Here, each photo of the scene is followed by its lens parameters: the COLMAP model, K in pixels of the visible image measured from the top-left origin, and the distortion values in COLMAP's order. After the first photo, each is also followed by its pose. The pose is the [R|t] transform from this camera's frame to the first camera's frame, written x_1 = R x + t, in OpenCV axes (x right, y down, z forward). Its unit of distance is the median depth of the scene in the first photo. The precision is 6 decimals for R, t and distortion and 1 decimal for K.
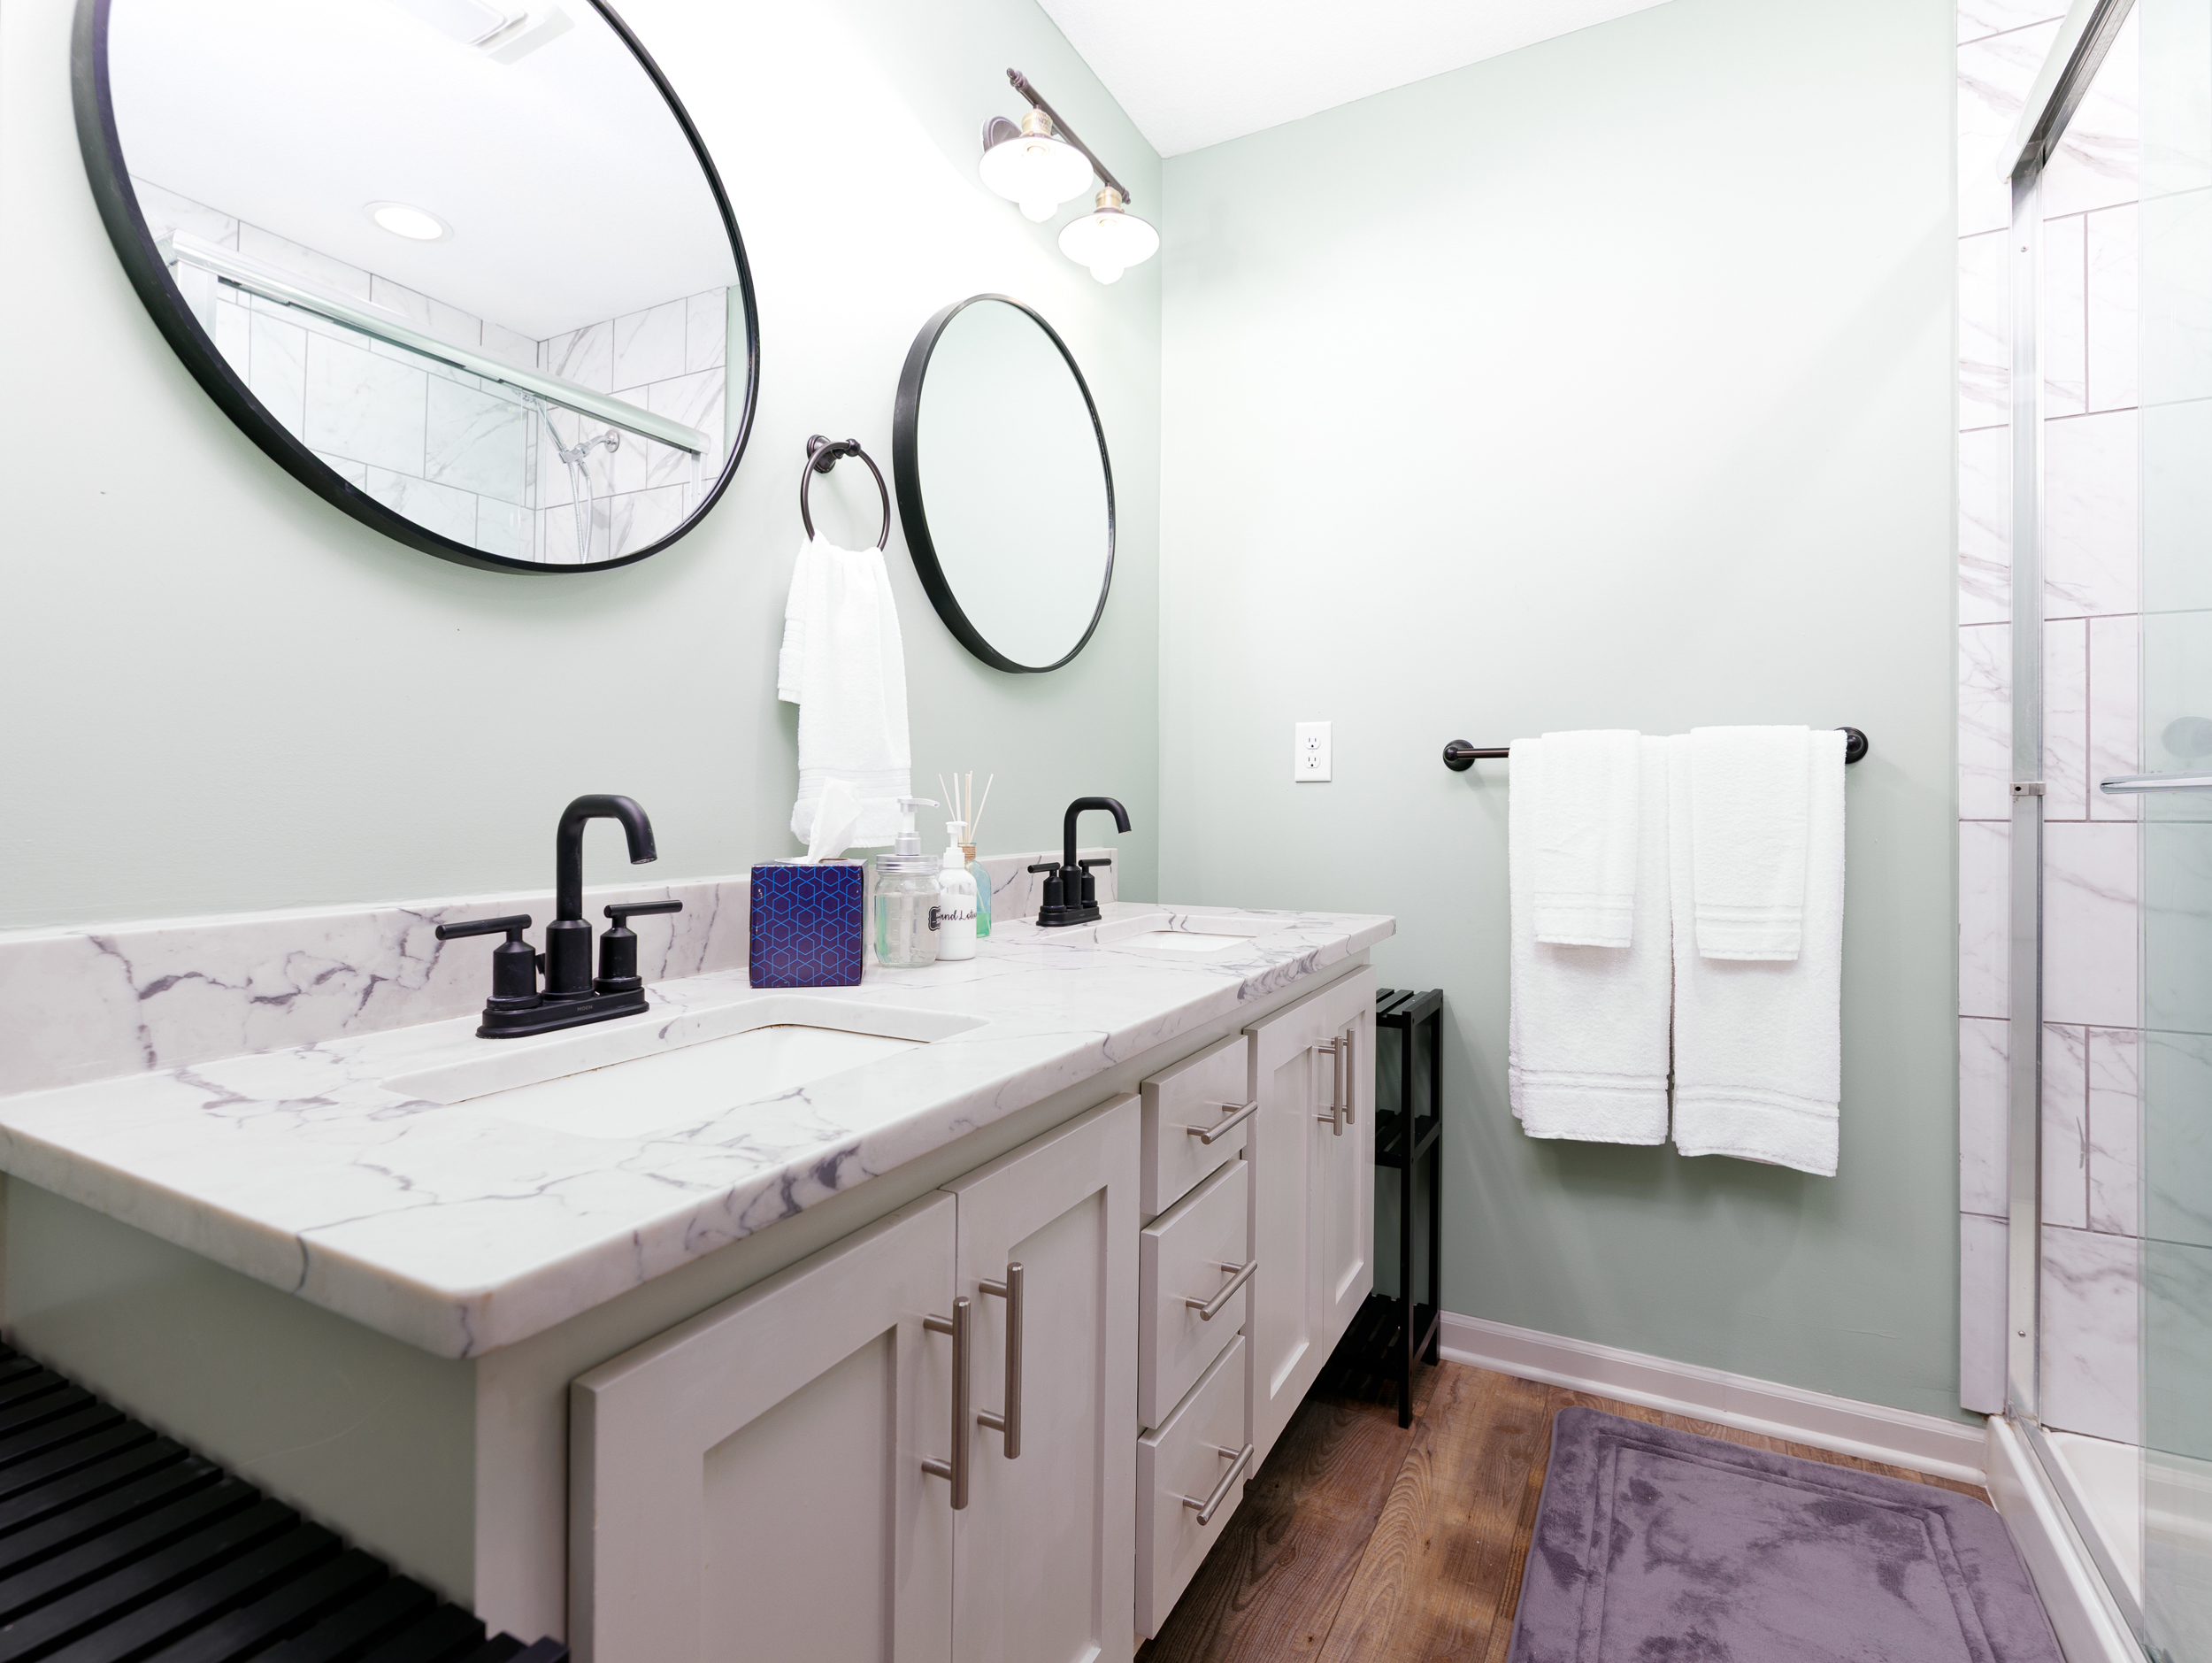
lens RADIAL K [[1066.4, 0, 1117.6], [0, 1066.4, 825.2], [0, 0, 1]] dist [-0.001181, -0.000834]
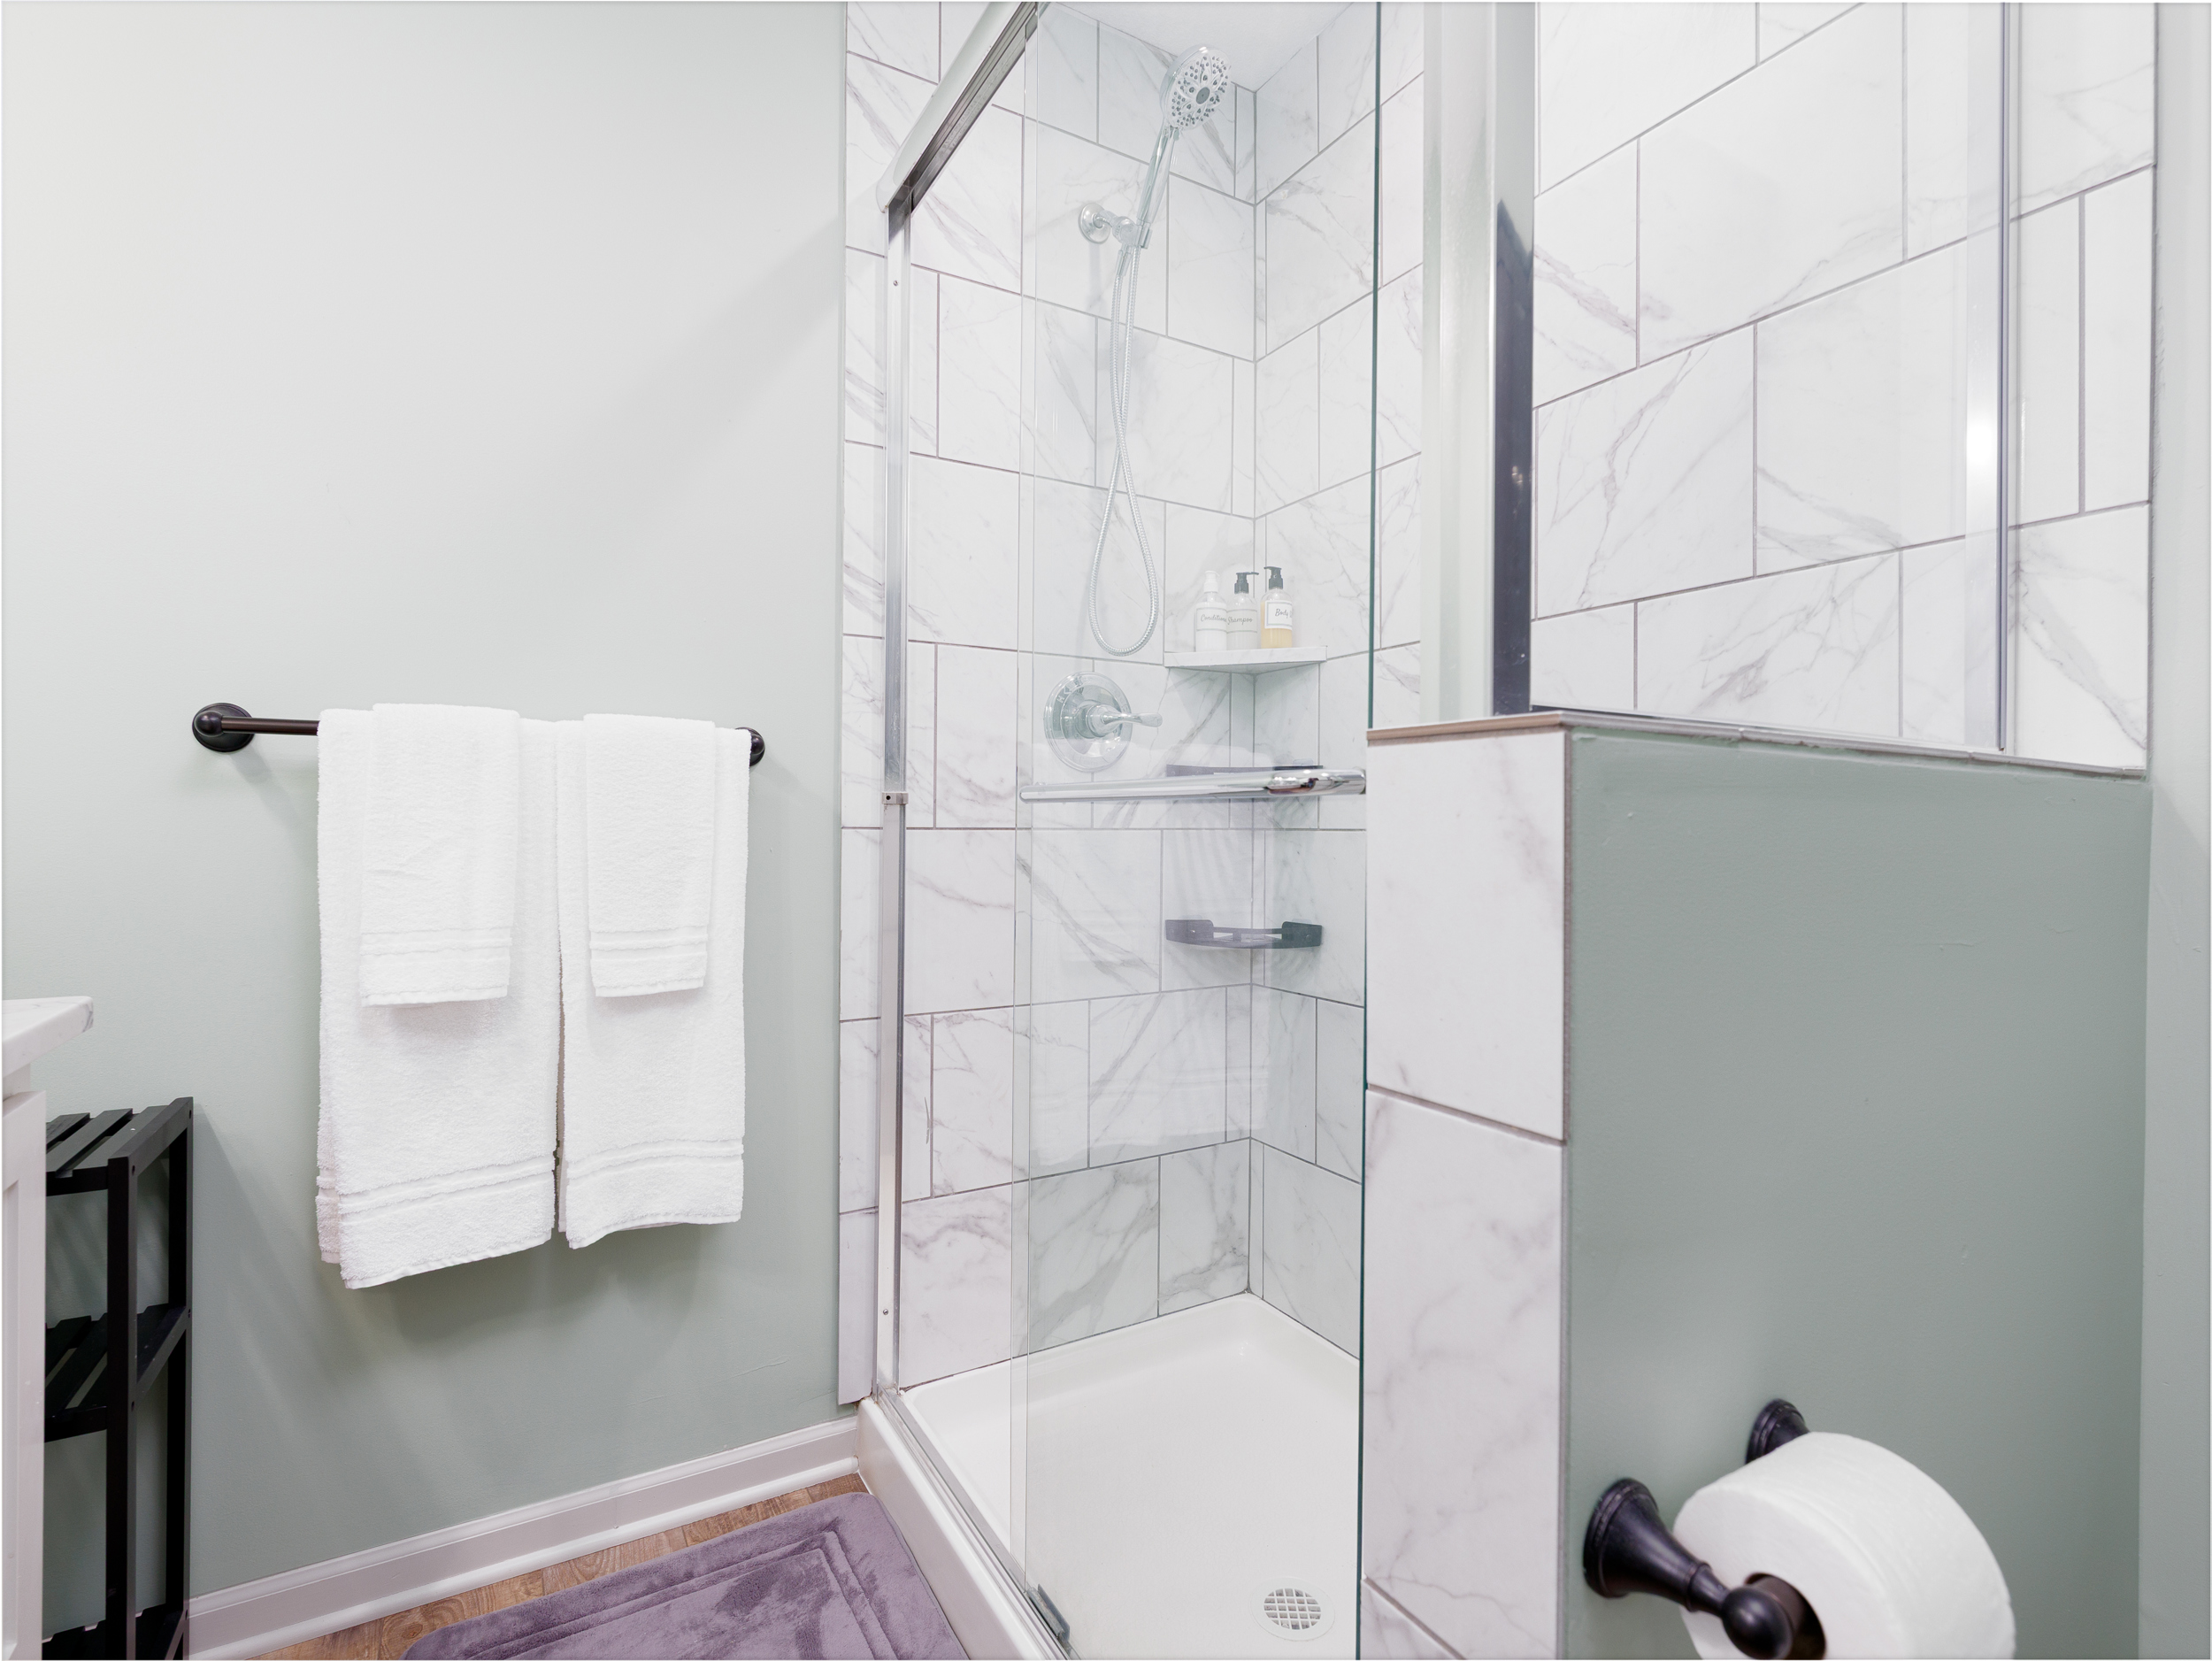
lens RADIAL K [[1066.4, 0, 1117.6], [0, 1066.4, 824.2], [0, 0, 1]] dist [-0.001181, -0.000834]
pose [[0.520850, 0.000130, 0.853648, 0.063777], [0.003543, 0.999991, -0.002314, -0.004656], [-0.853641, 0.004230, 0.520845, 0.247883]]
